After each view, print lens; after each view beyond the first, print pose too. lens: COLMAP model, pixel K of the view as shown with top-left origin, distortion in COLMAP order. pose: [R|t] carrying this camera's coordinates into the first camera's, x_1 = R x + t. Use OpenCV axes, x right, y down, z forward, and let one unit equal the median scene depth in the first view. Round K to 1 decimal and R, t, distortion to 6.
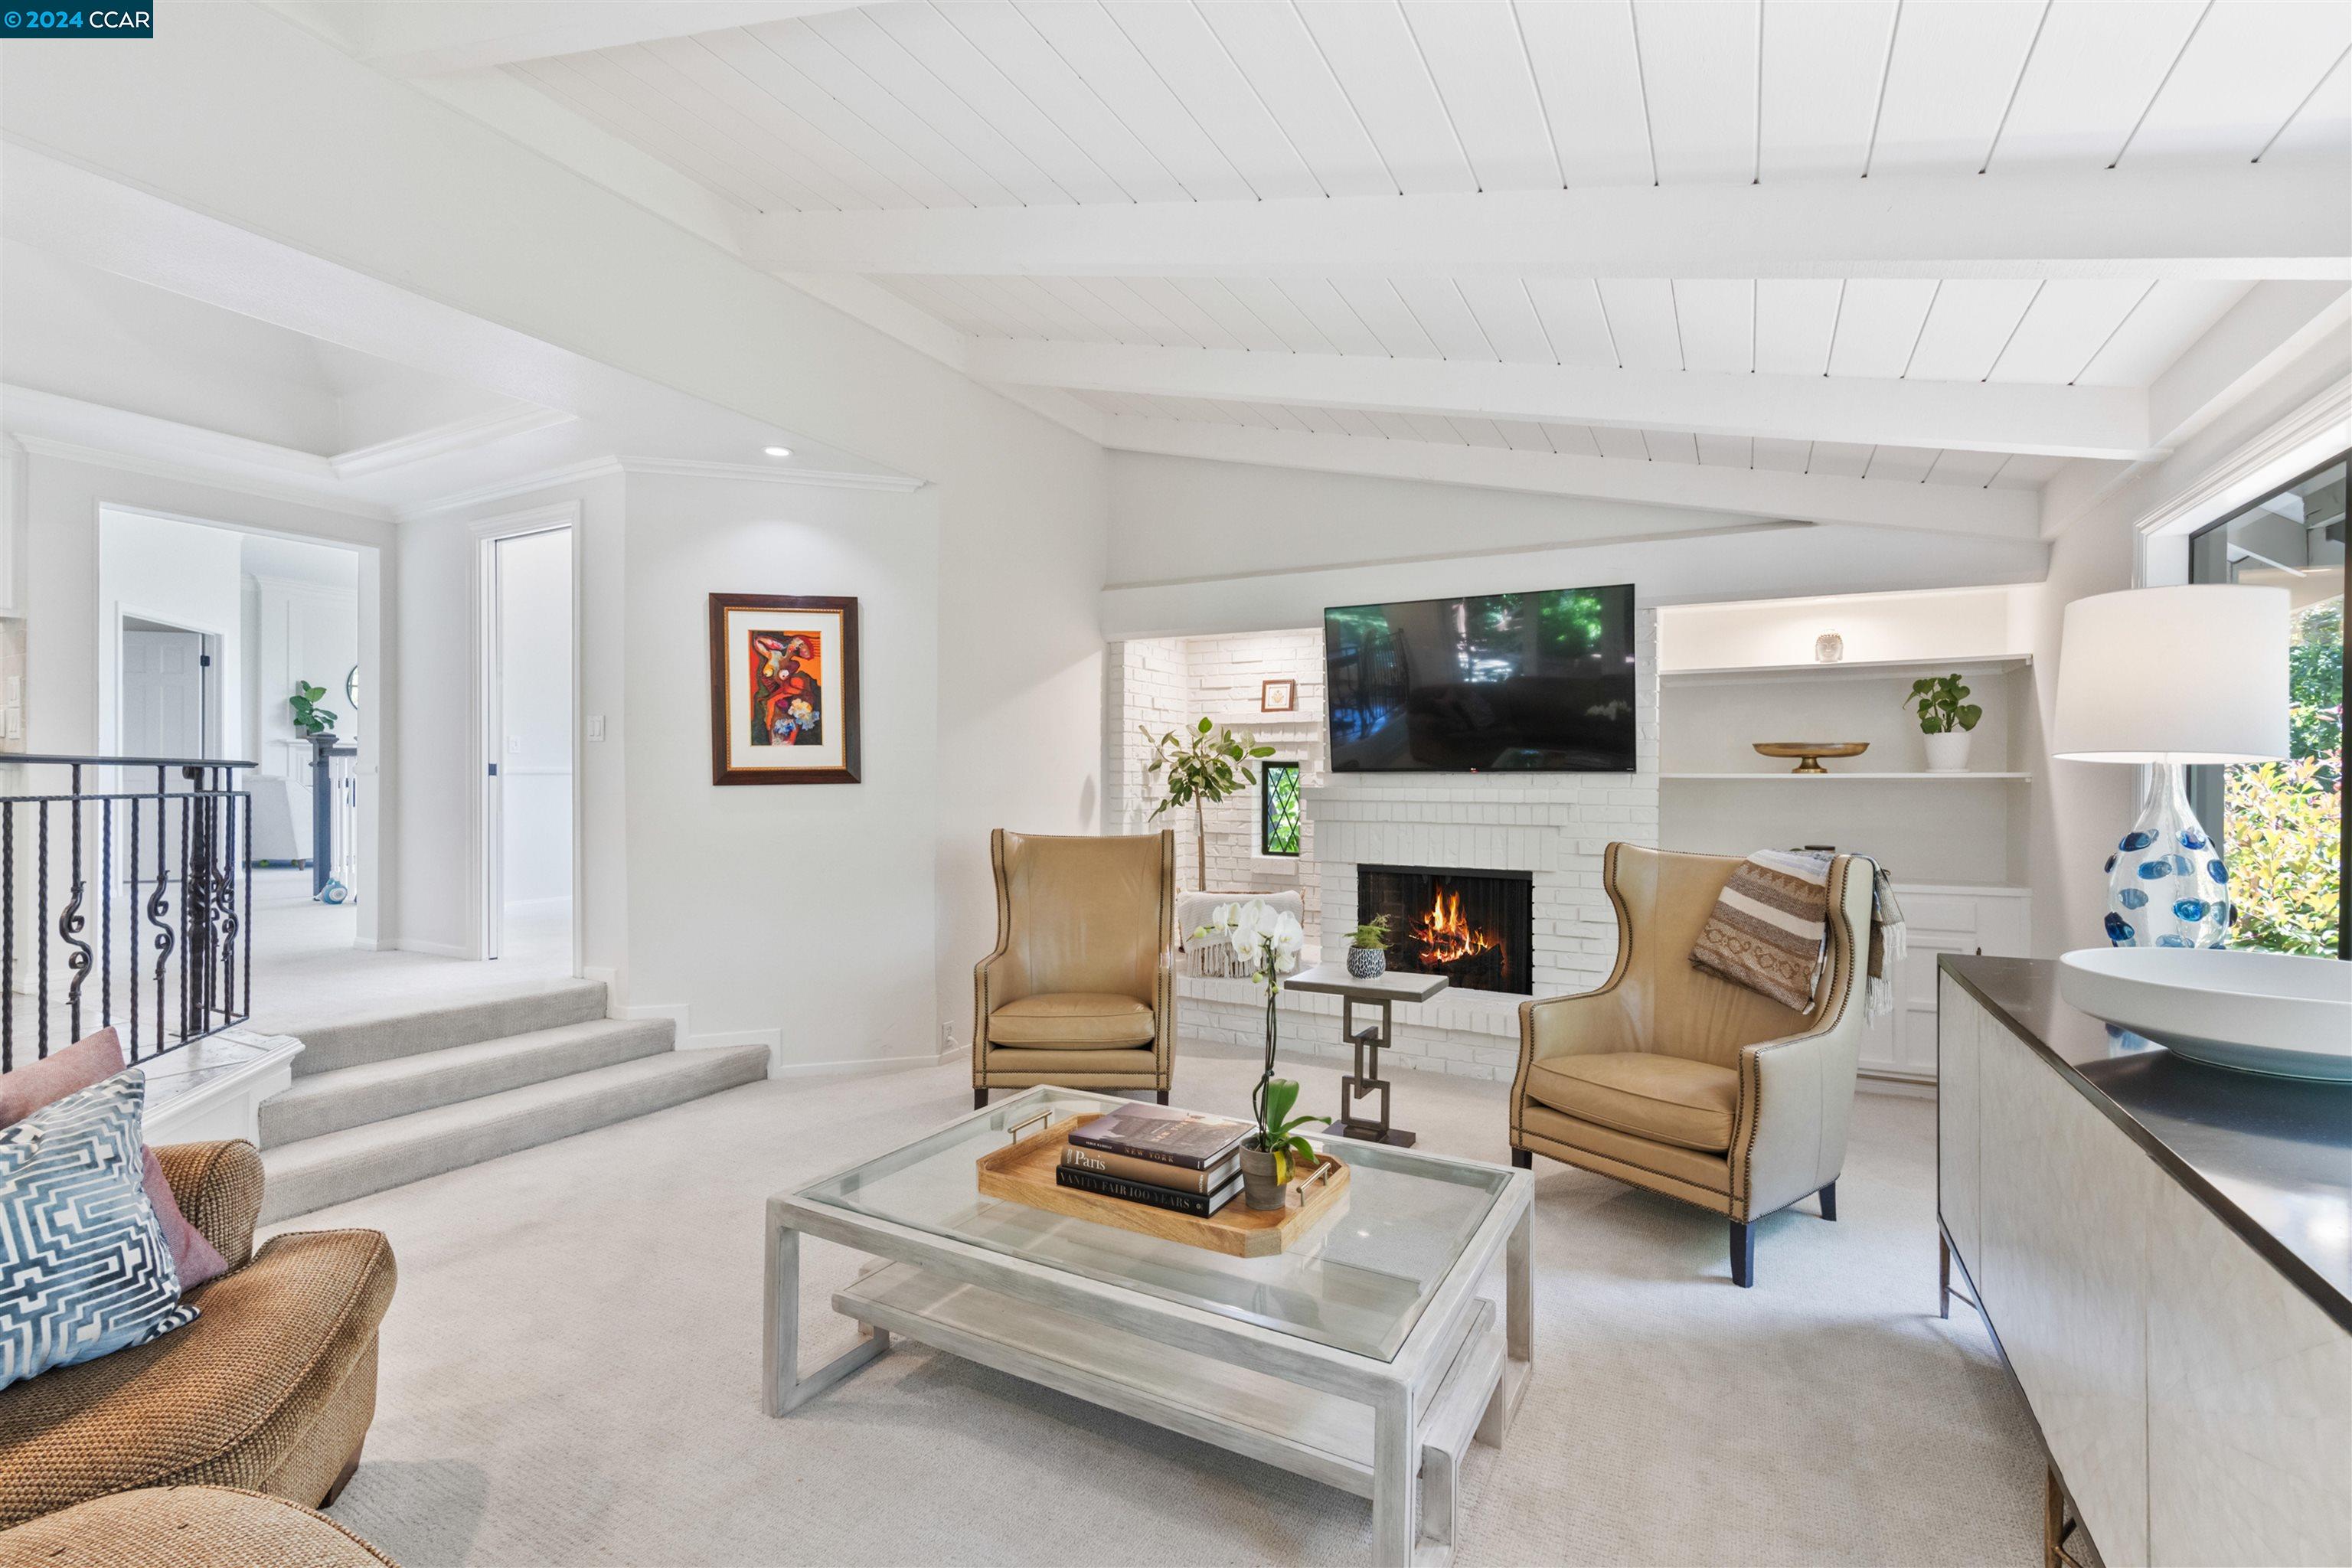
lens RADIAL K [[1055.0, 0, 1167.7], [0, 1055.0, 778.9], [0, 0, 1]] dist [-0.004434, -0.000233]
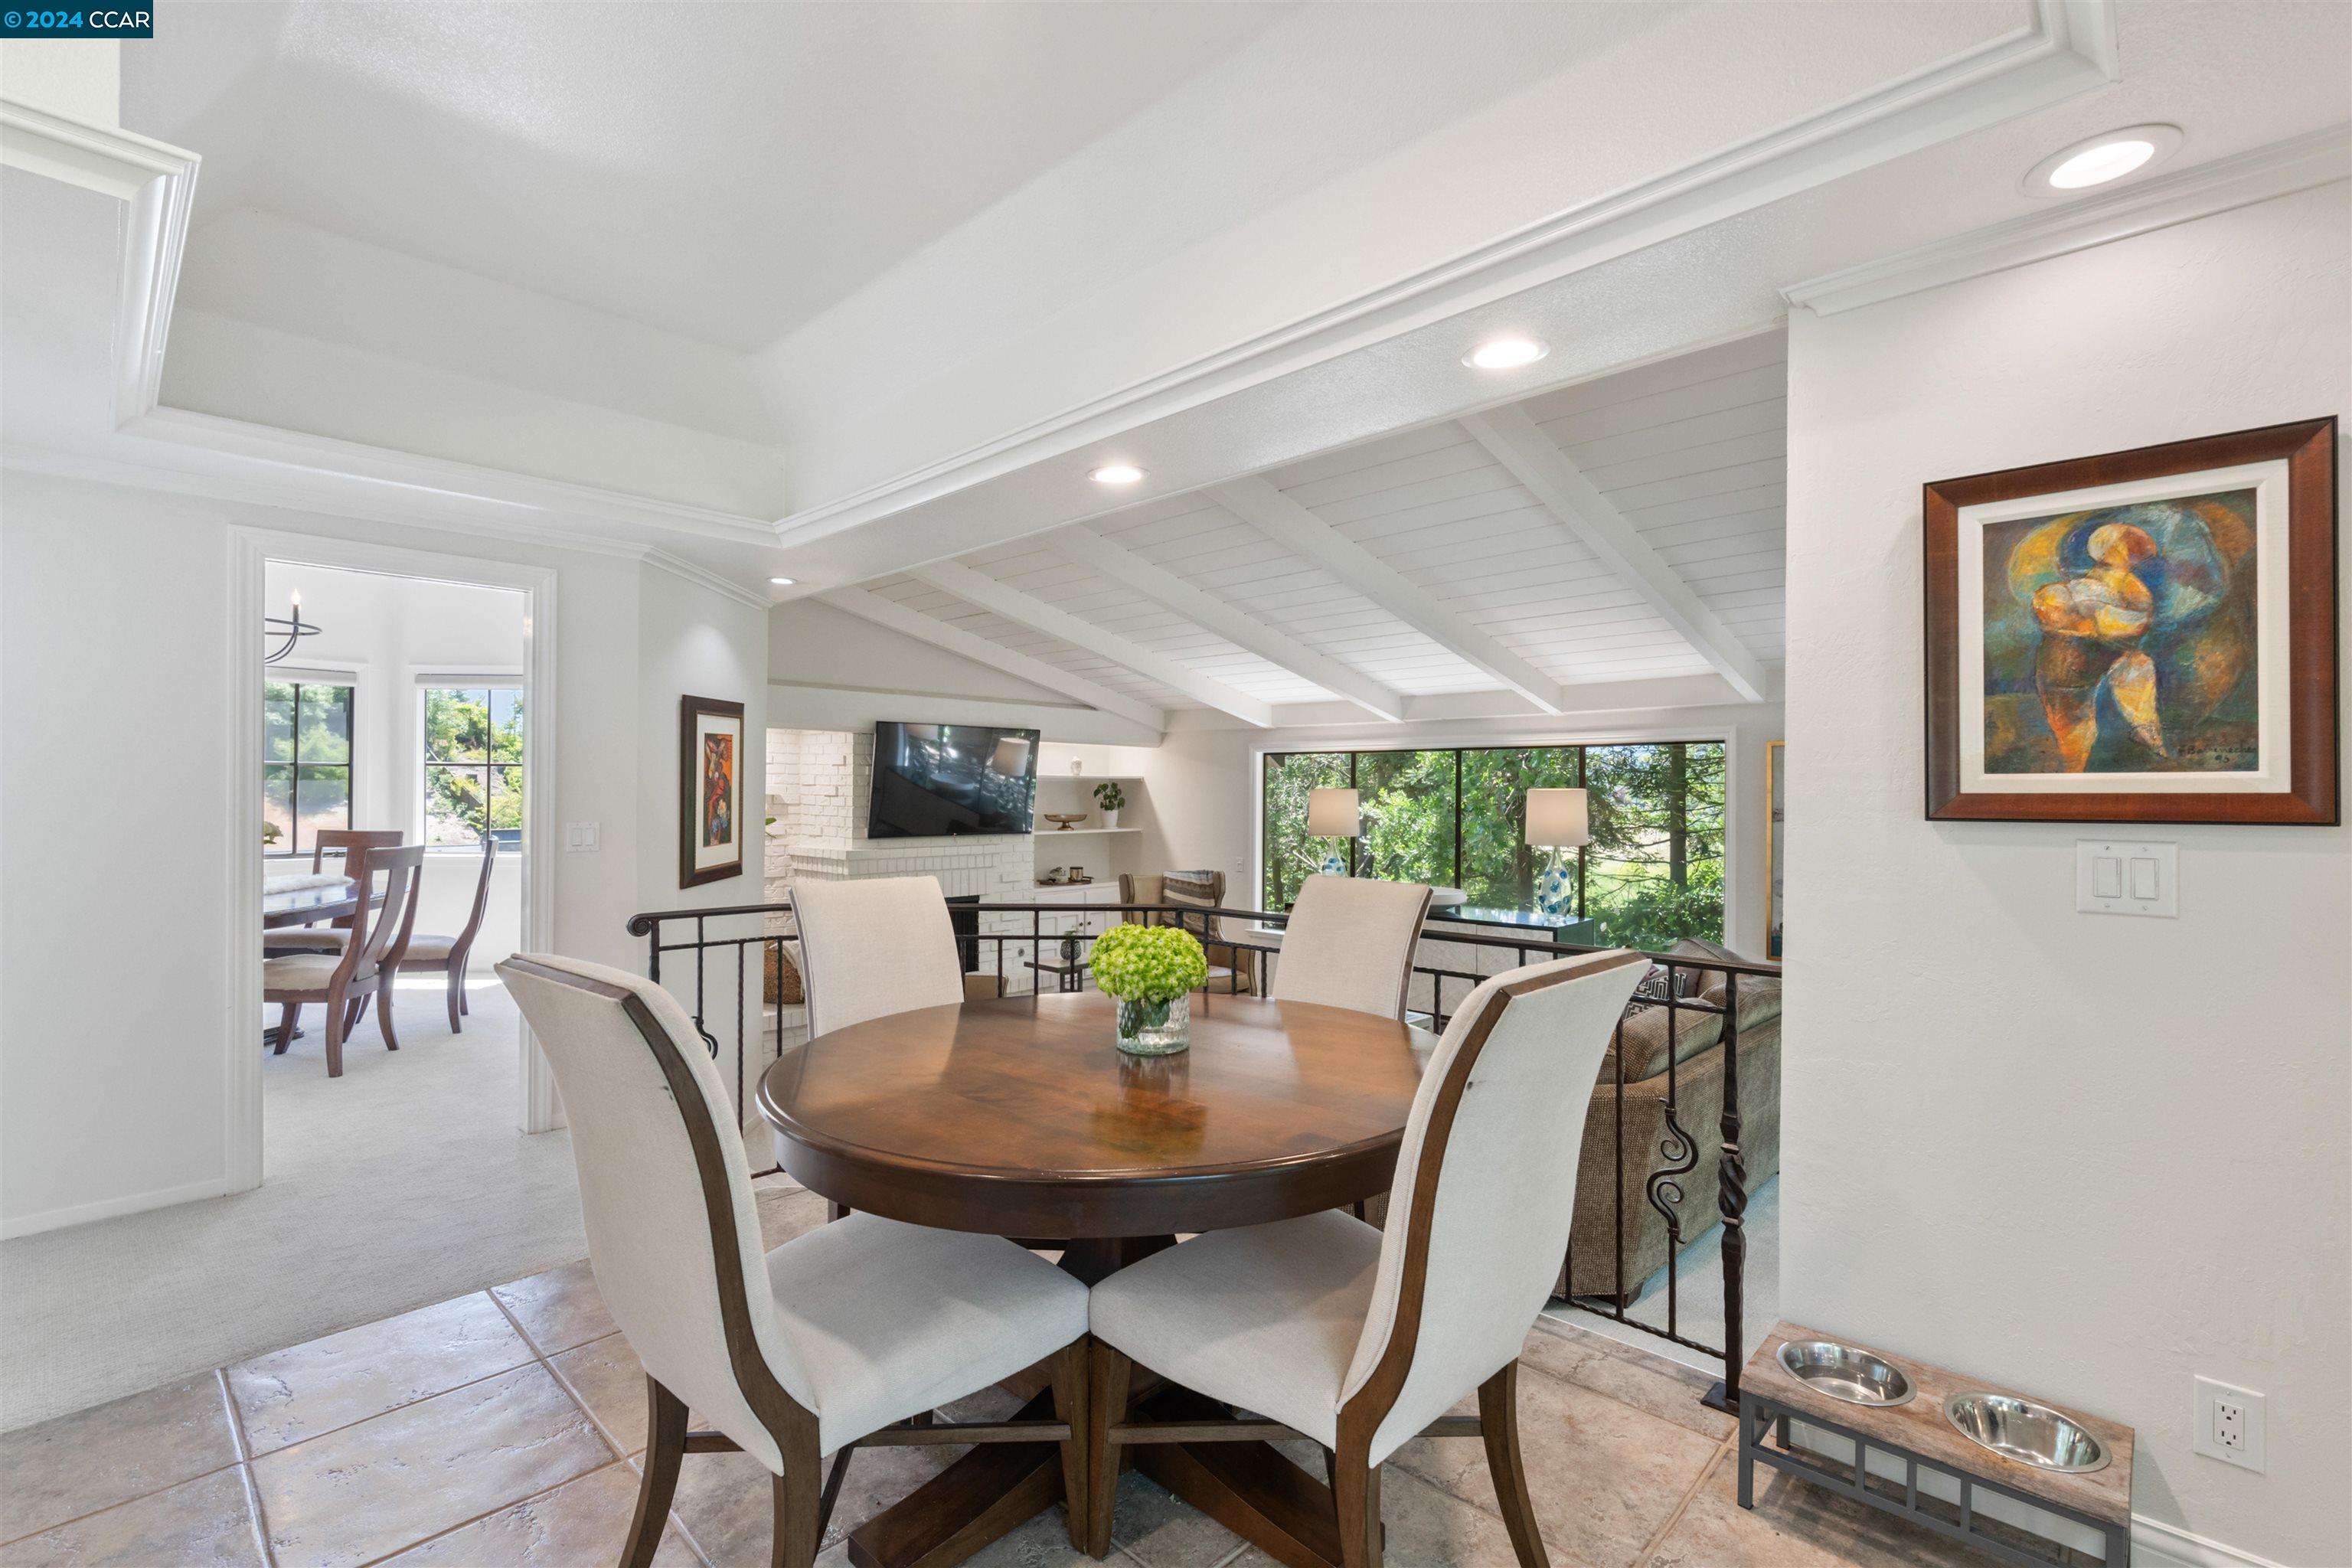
lens RADIAL K [[1055.0, 0, 1171.5], [0, 1055.0, 793.3], [0, 0, 1]] dist [-0.004434, -0.000233]
pose [[0.272749, -0.006209, 0.962065, -1.238932], [-0.006886, 0.999941, 0.008406, -0.093295], [-0.962060, -0.008918, 0.272690, 0.286265]]
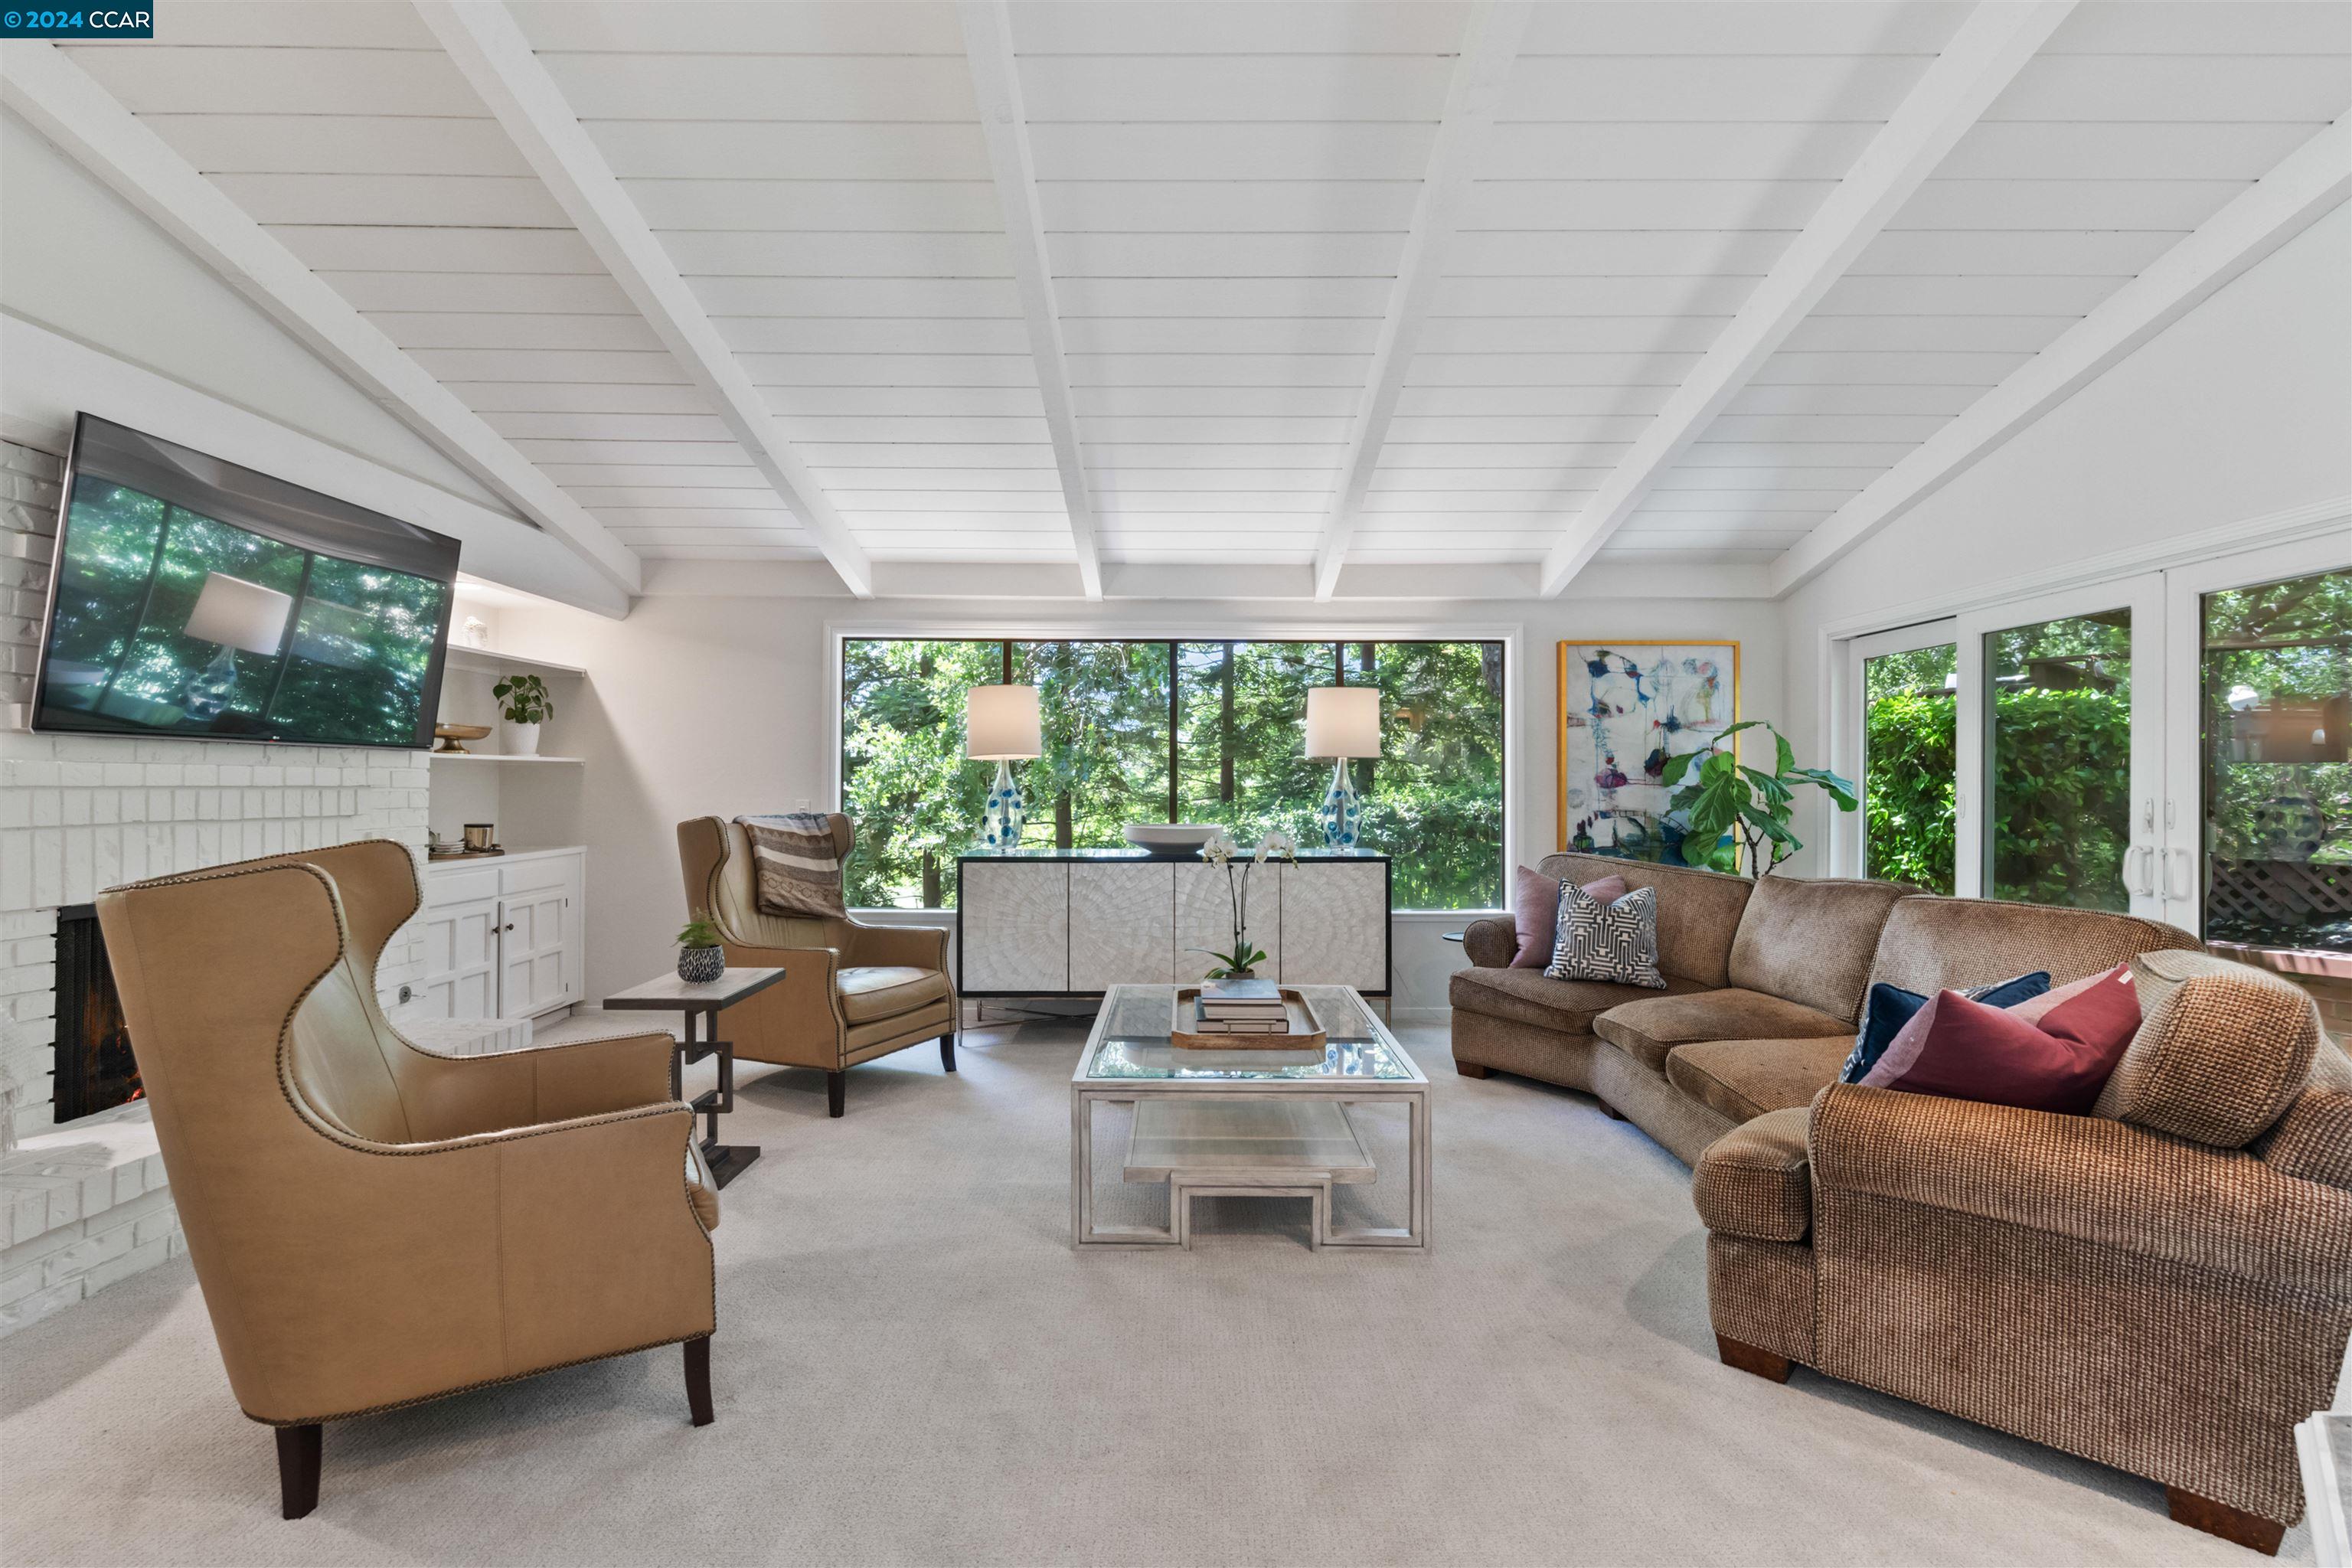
lens RADIAL K [[1055.0, 0, 1183.9], [0, 1055.0, 782.7], [0, 0, 1]] dist [-0.004434, -0.000233]
pose [[-0.488278, -0.005042, 0.872673, -0.641124], [-0.010760, 0.999942, -0.000242, 0.015418], [-0.872622, -0.009508, -0.488304, 0.897569]]
